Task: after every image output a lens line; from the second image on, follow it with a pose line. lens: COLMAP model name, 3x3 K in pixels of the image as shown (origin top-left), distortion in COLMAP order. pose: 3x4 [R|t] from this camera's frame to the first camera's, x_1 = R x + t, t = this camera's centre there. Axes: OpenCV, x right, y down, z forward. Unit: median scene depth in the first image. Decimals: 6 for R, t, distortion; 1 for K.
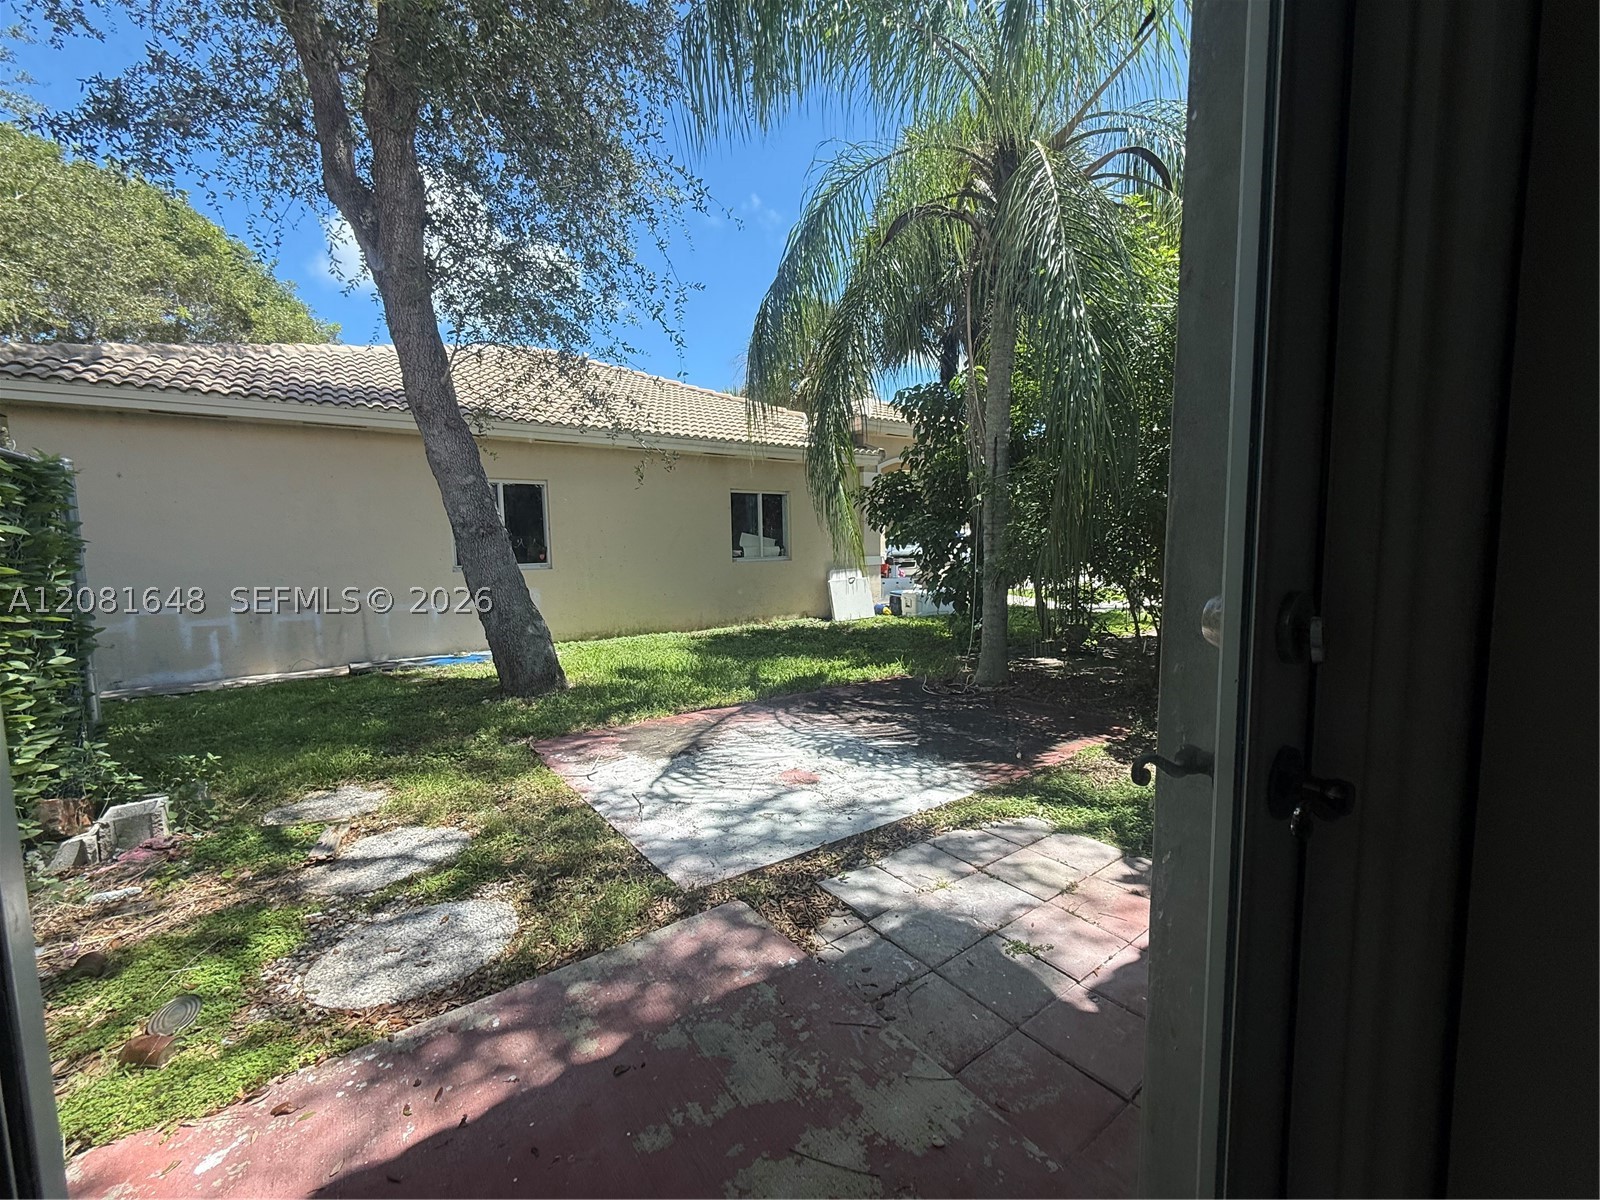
lens RADIAL K [[642.6, 0, 800.0], [0, 642.6, 600.0], [0, 0, 1]] dist [-0.000818, -0.000304]
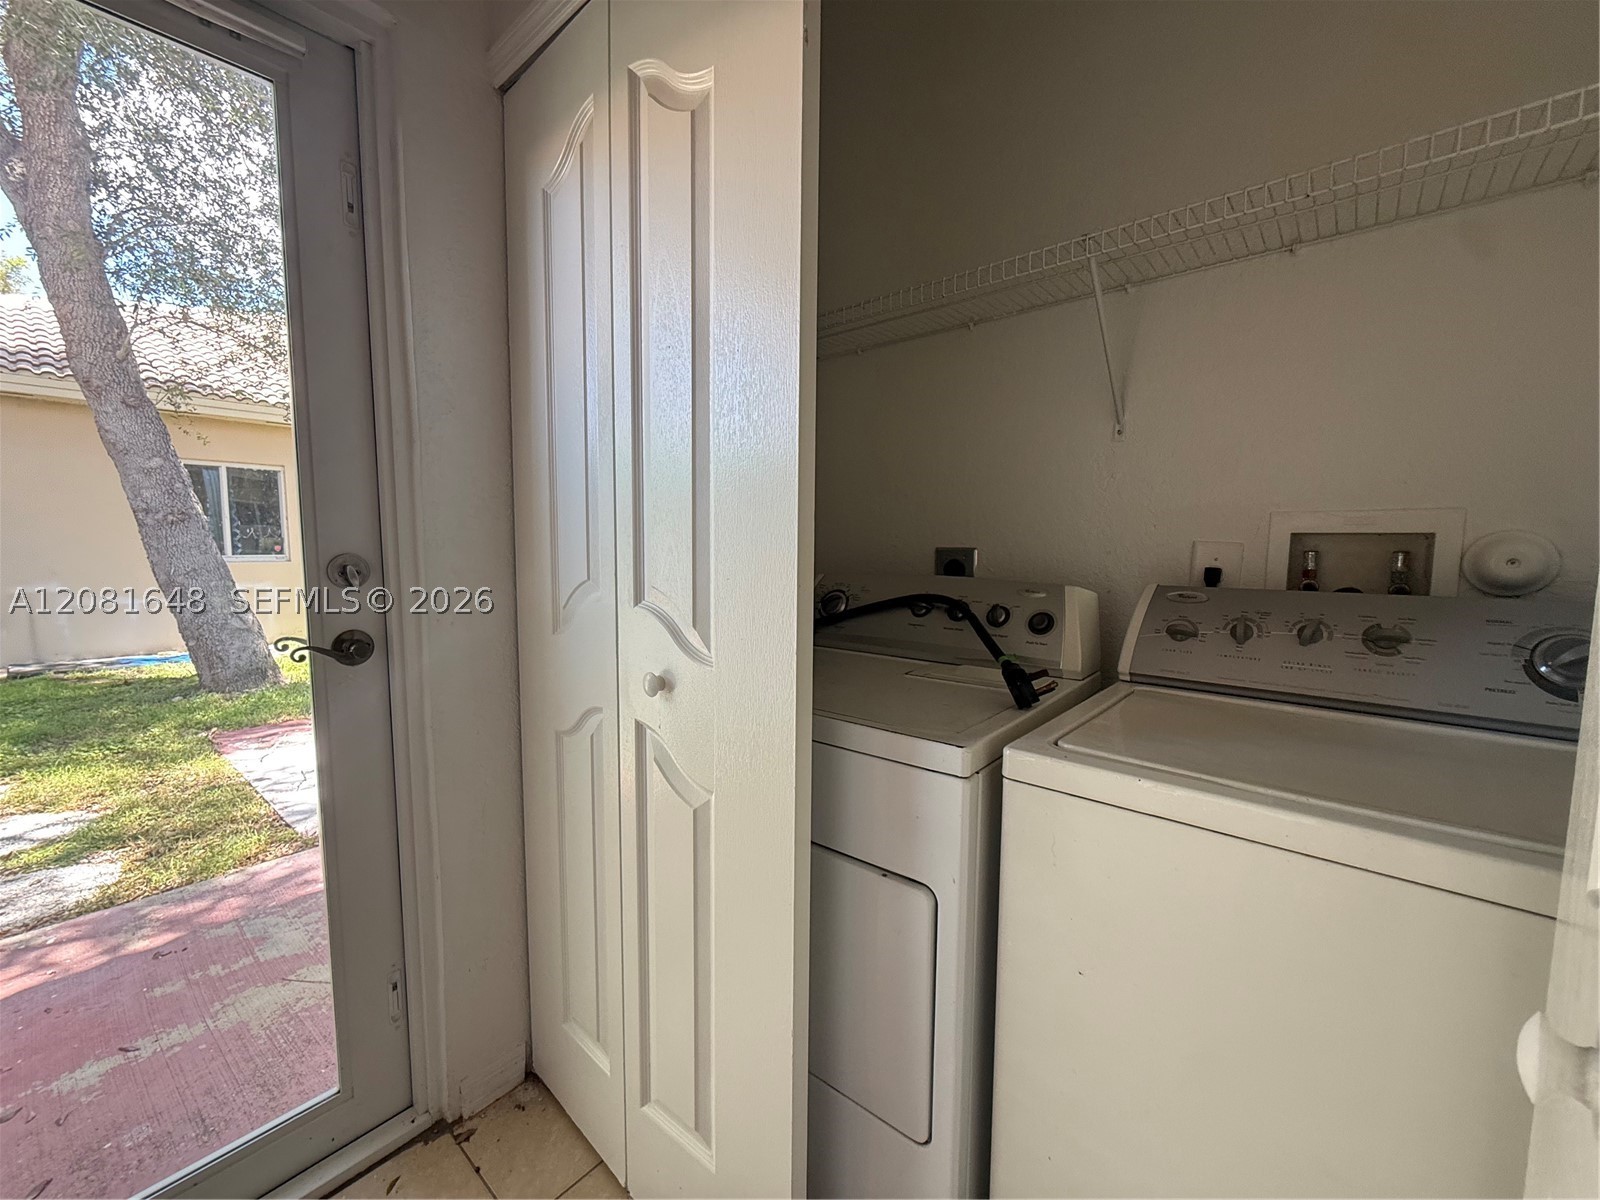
lens RADIAL K [[642.6, 0, 800.0], [0, 642.6, 600.0], [0, 0, 1]] dist [-0.000818, -0.000304]
pose [[0.969409, 0.003049, 0.245430, 0.225011], [-0.002462, 0.999993, -0.002697, 0.017985], [-0.245437, 0.002011, 0.969411, -0.185821]]
